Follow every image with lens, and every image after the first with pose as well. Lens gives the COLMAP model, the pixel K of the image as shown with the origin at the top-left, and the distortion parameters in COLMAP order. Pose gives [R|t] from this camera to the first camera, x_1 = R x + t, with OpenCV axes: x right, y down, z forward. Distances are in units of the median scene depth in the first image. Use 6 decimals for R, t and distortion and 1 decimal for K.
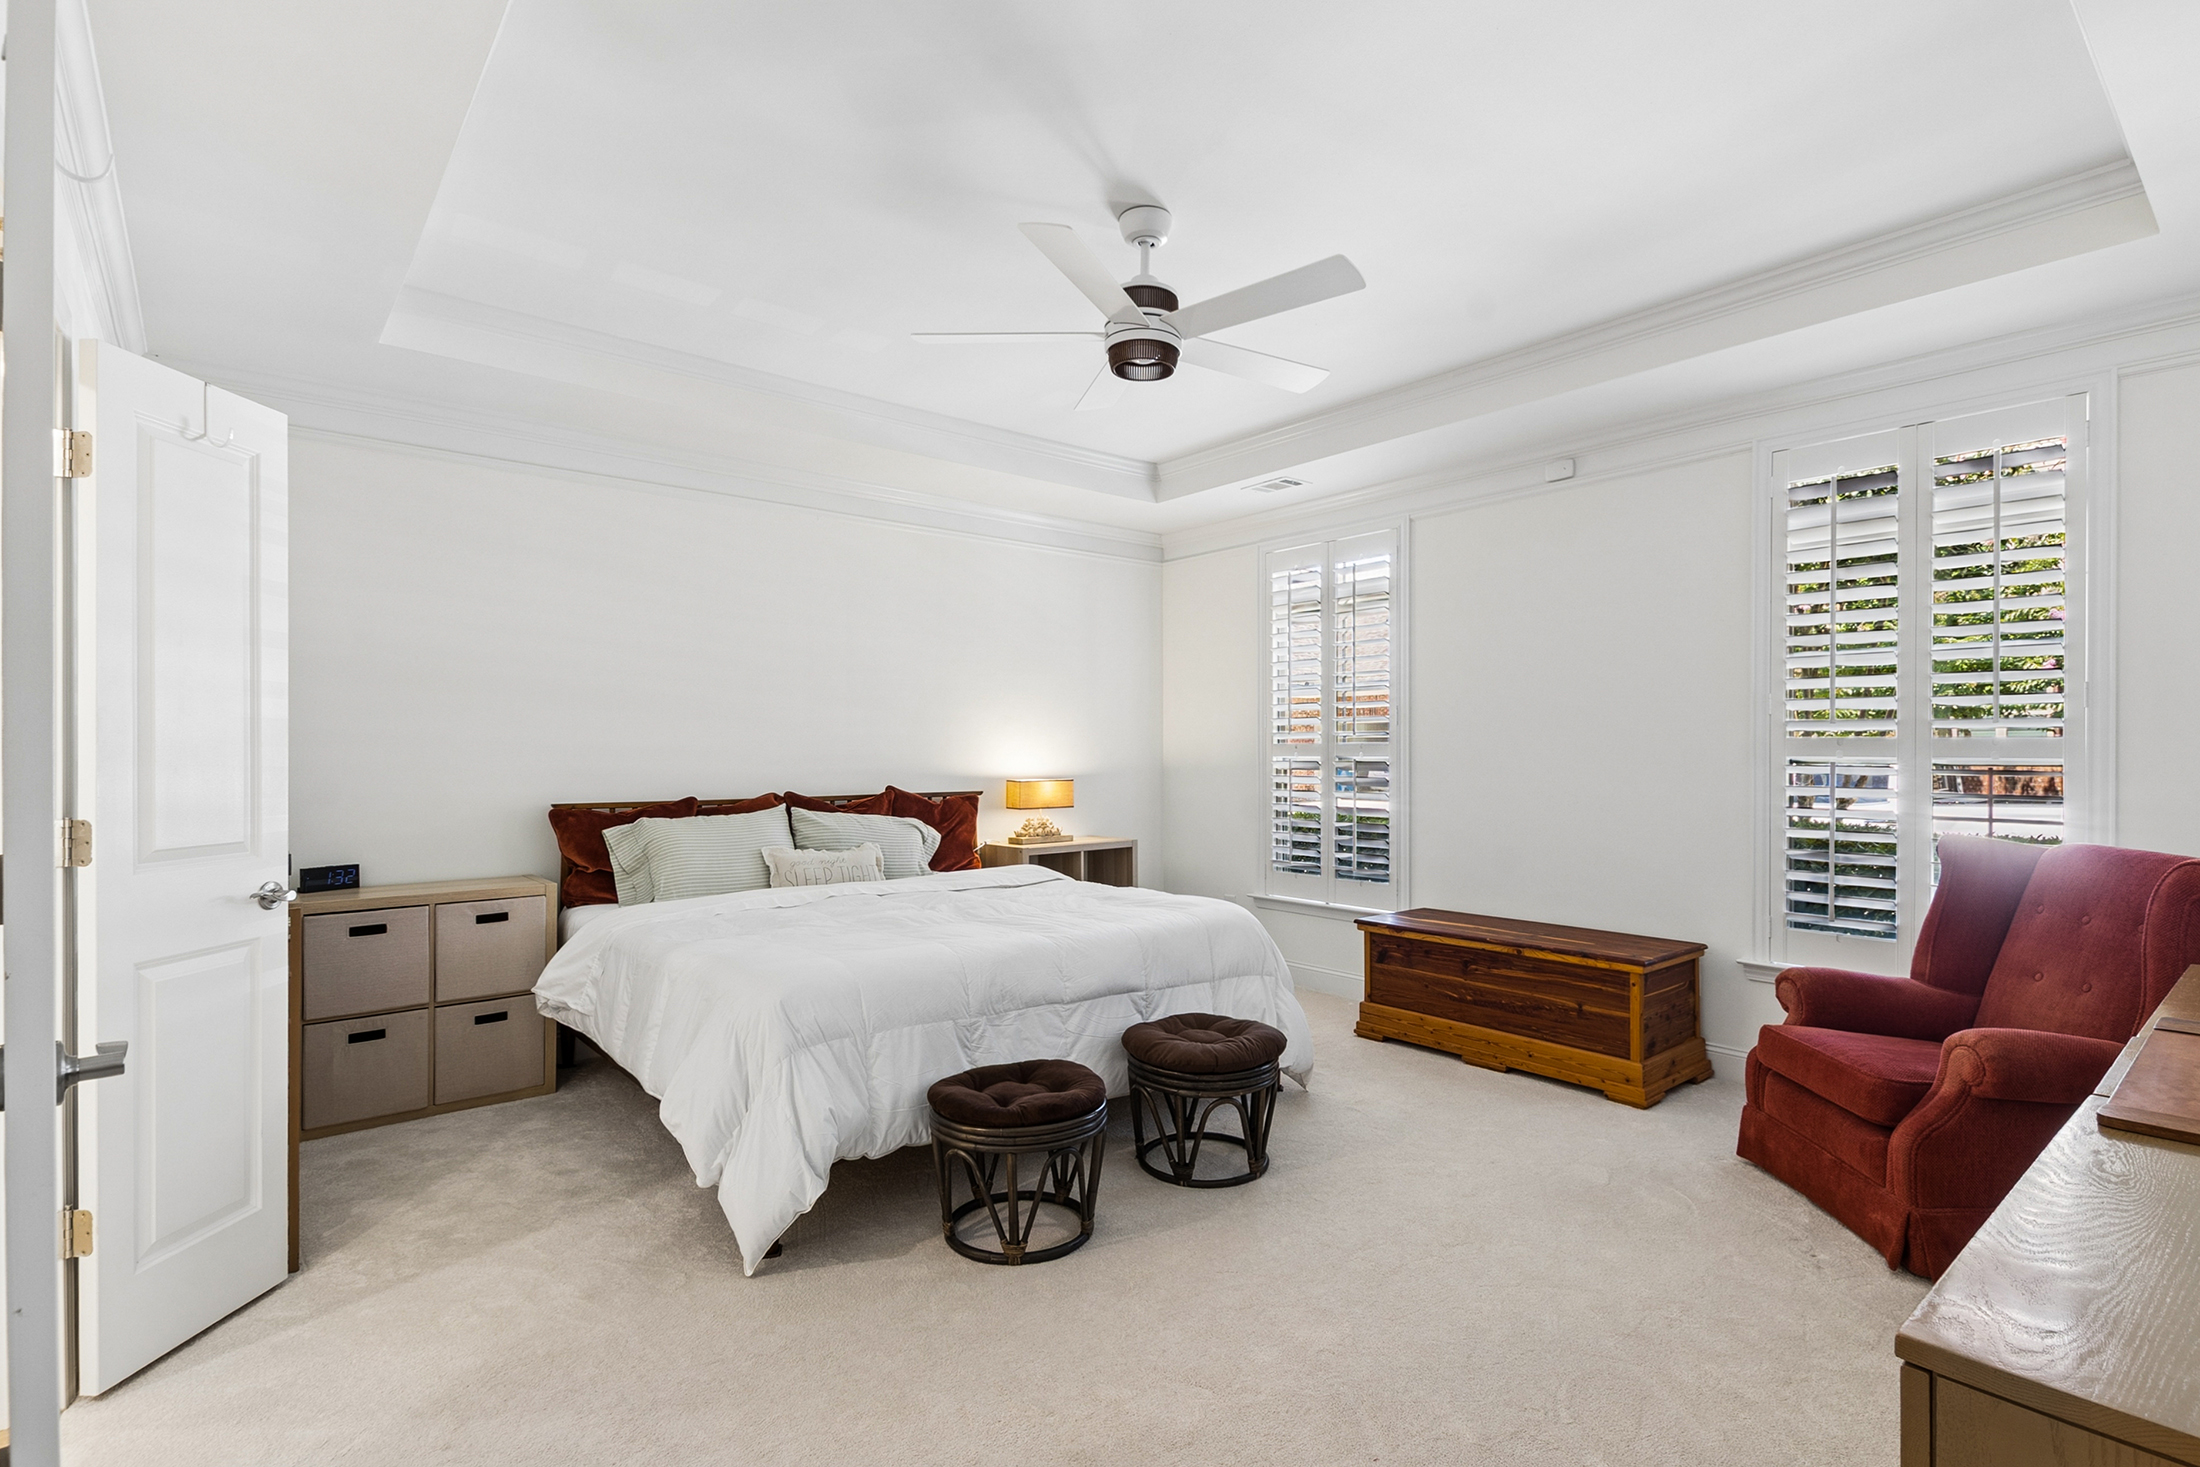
lens RADIAL K [[1051.1, 0, 1104.6], [0, 1051.1, 745.0], [0, 0, 1]] dist [0.011484, -0.002110]
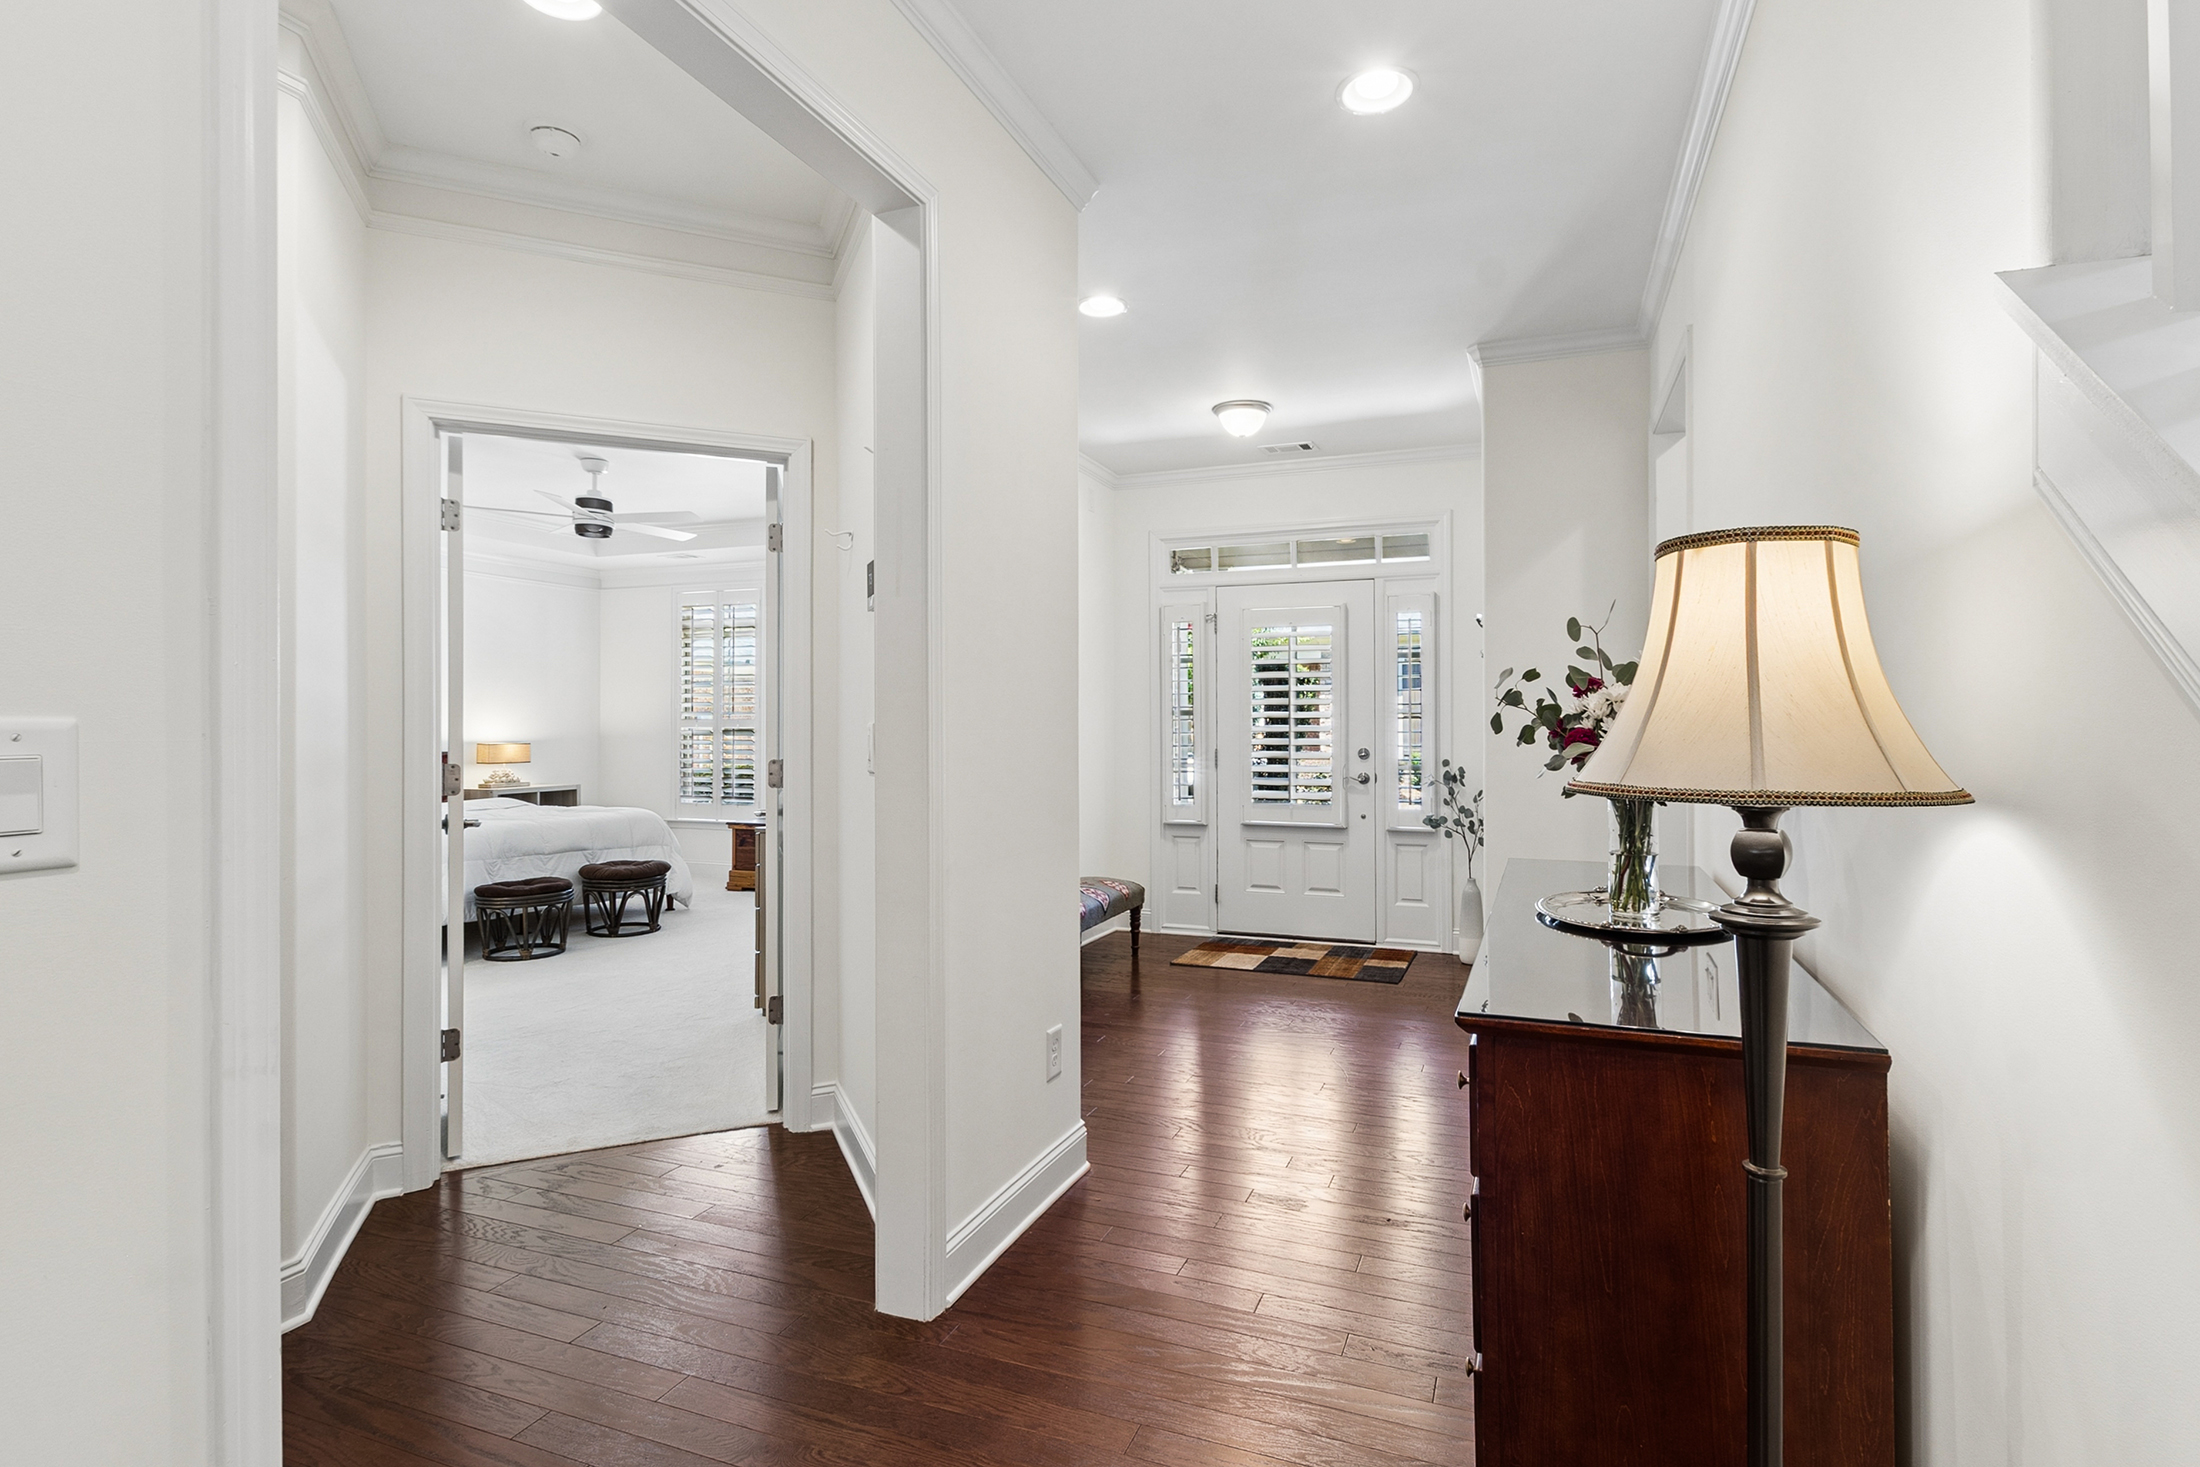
lens RADIAL K [[1051.1, 0, 1113.7], [0, 1051.1, 721.8], [0, 0, 1]] dist [0.011484, -0.002110]
pose [[0.870441, 0.003482, 0.492261, -0.056403], [-0.004607, 0.999989, 0.001073, -0.001689], [-0.492252, -0.003202, 0.870447, -0.794727]]
